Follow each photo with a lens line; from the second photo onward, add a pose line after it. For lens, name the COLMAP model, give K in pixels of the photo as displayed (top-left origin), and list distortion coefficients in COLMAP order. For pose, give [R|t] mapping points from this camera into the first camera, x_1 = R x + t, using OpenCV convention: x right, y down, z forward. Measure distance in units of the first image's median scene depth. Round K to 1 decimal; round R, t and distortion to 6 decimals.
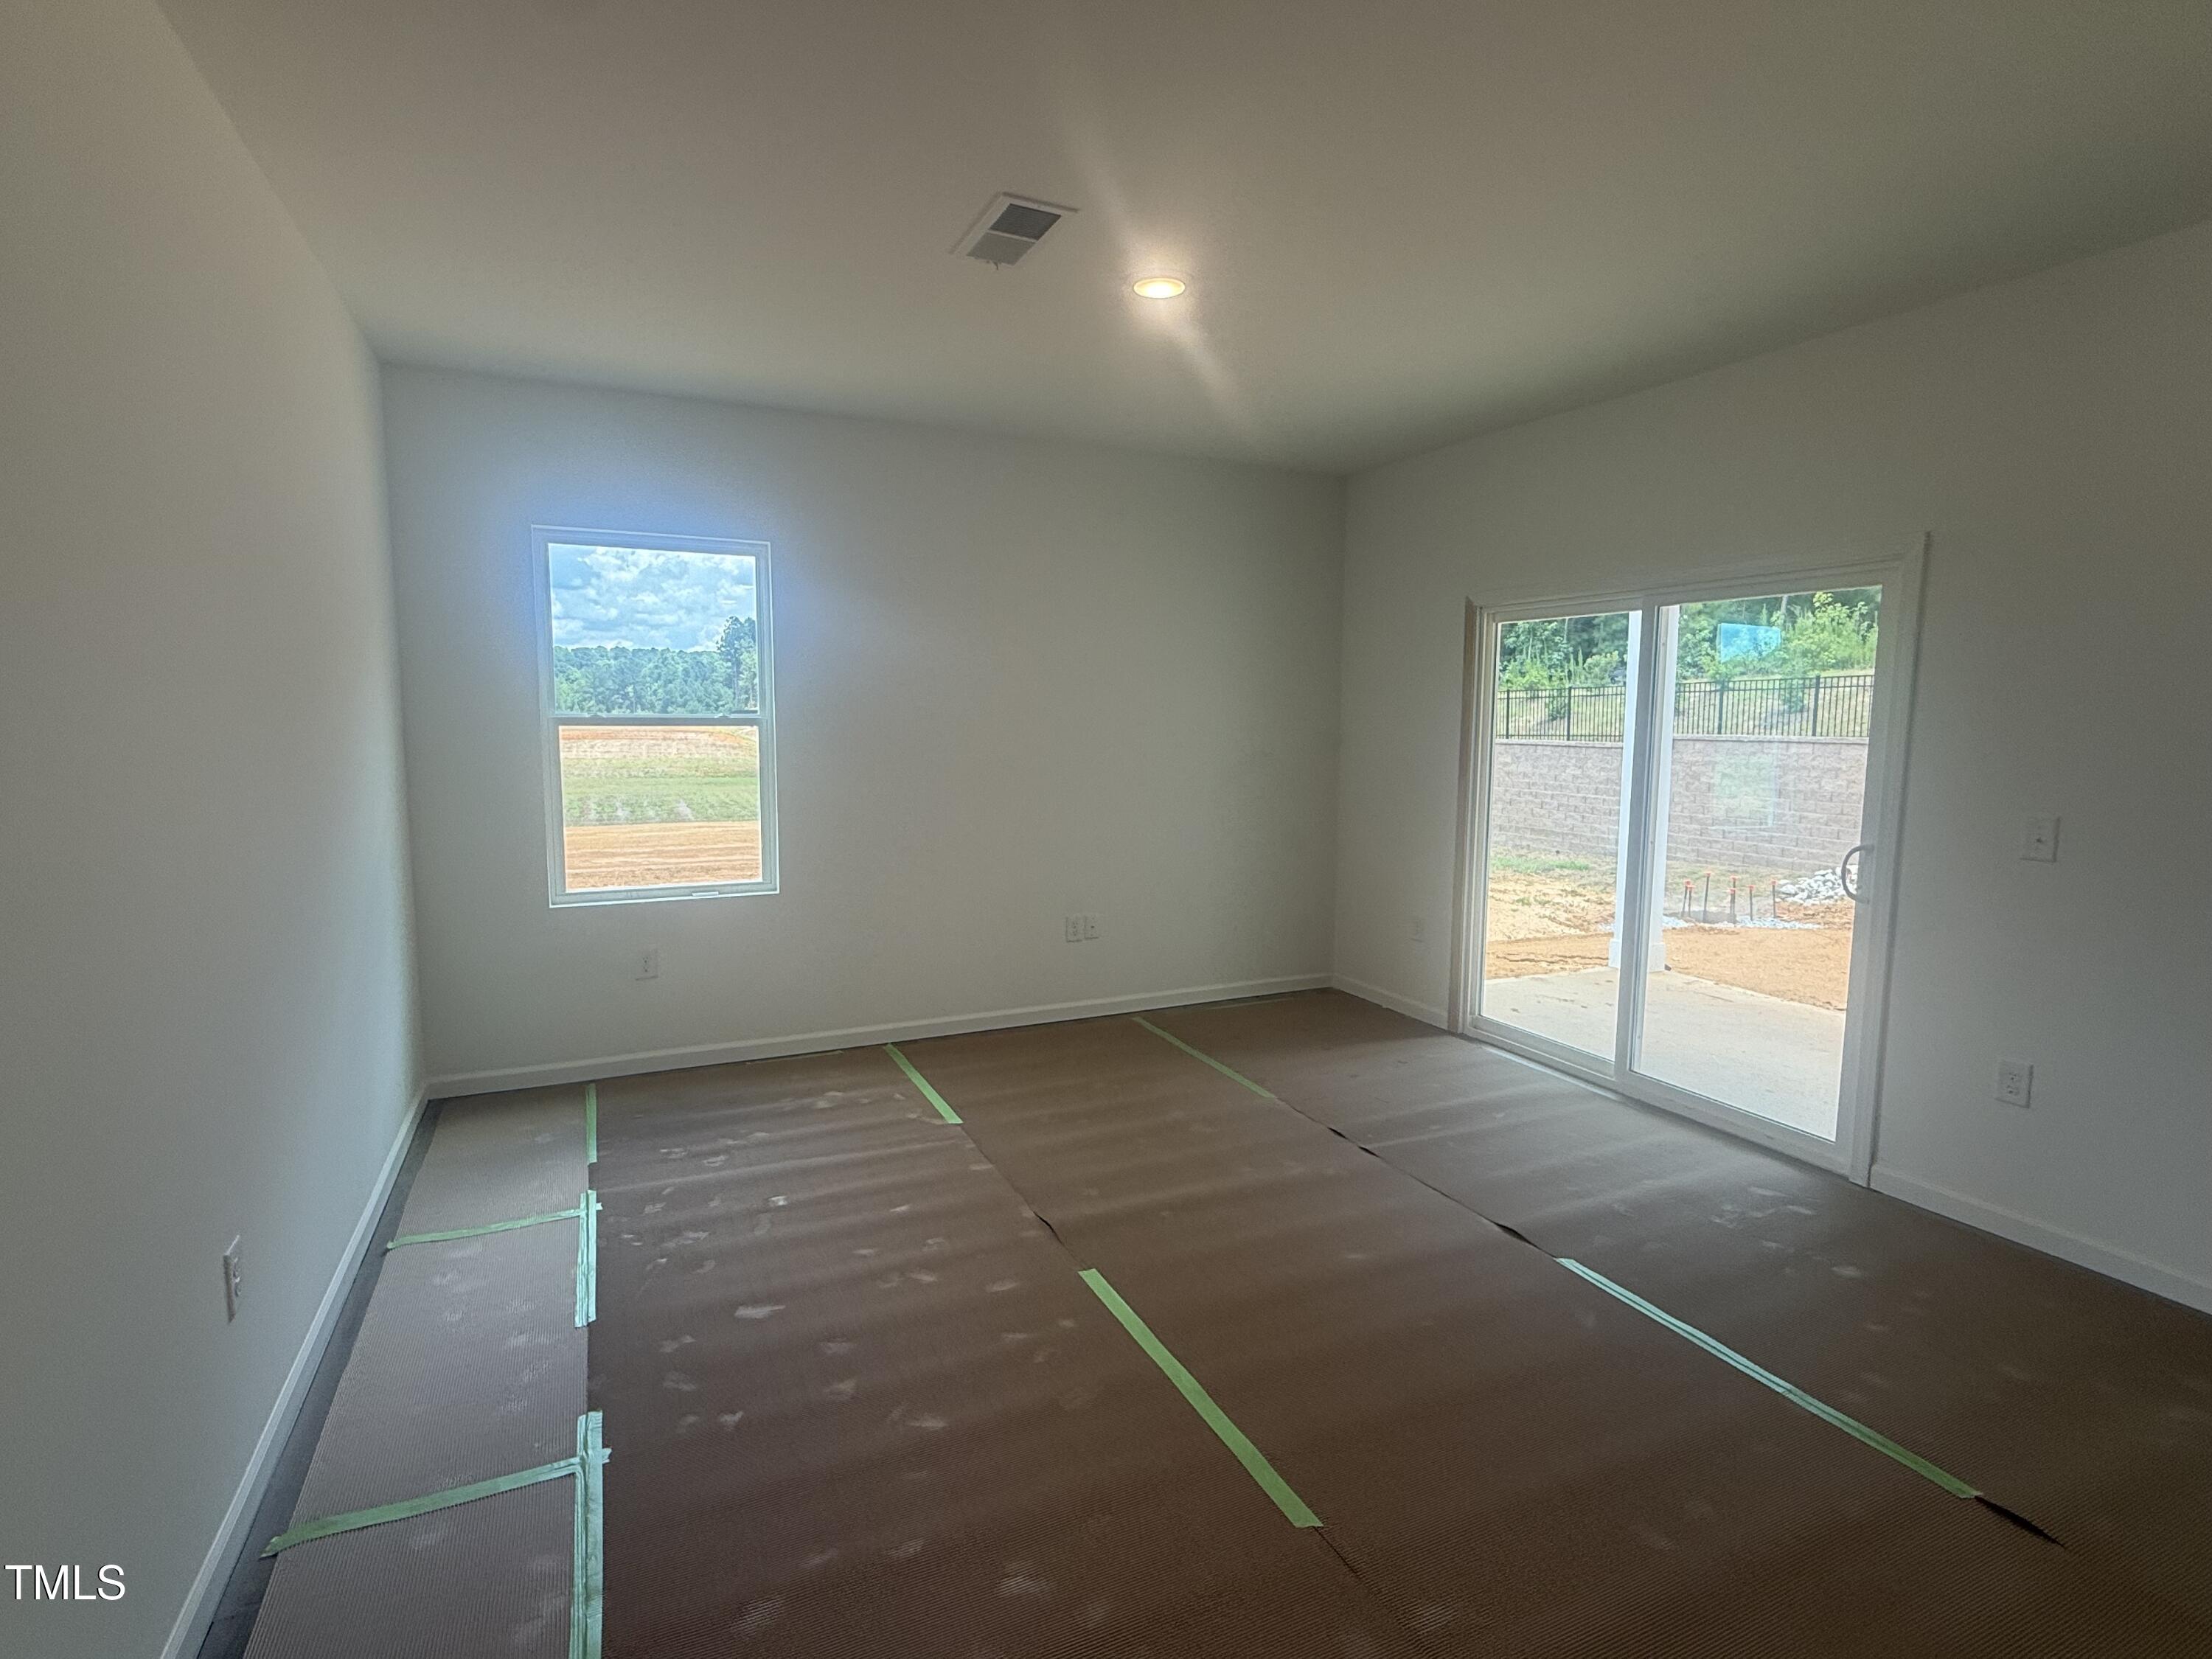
lens RADIAL K [[1085.4, 0, 1098.2], [0, 1085.4, 839.4], [0, 0, 1]] dist [0.000364, -0.000789]
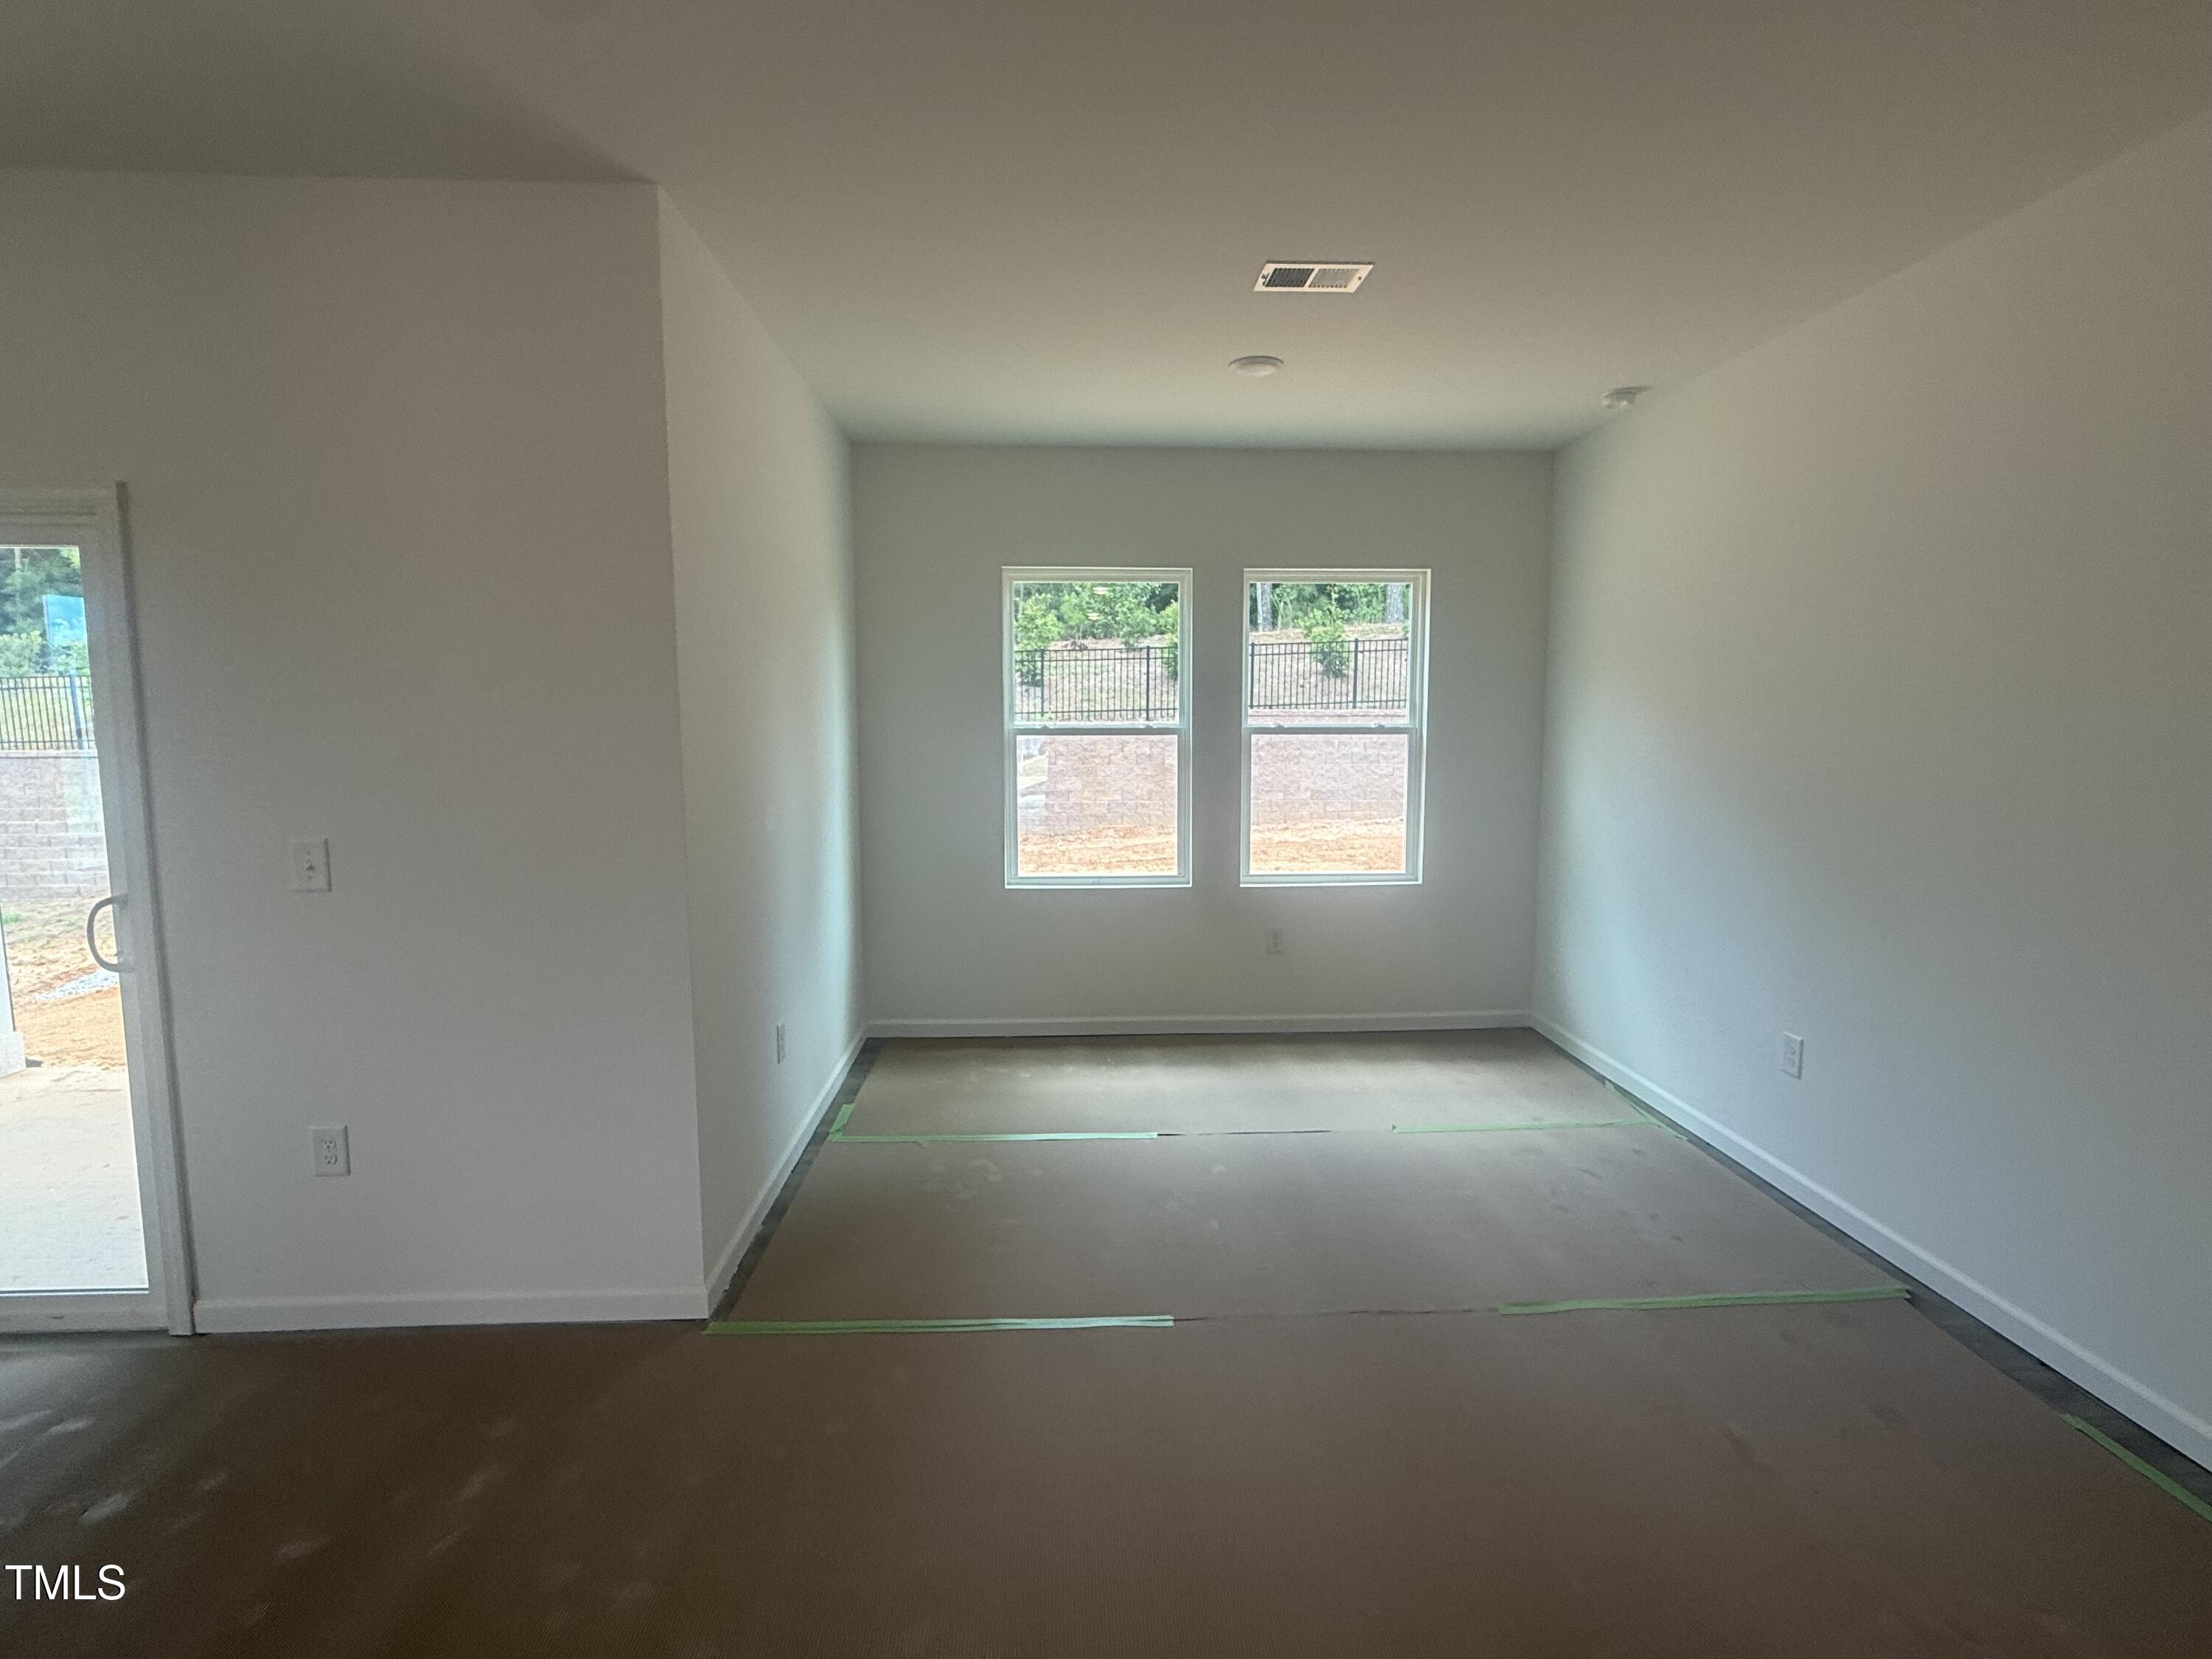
lens RADIAL K [[1085.4, 0, 1115.4], [0, 1085.4, 817.2], [0, 0, 1]] dist [0.000364, -0.000789]
pose [[0.374847, -0.089874, 0.922720, 0.276259], [0.106706, 0.992858, 0.053357, -0.013923], [-0.920925, 0.078459, 0.381760, 0.076072]]
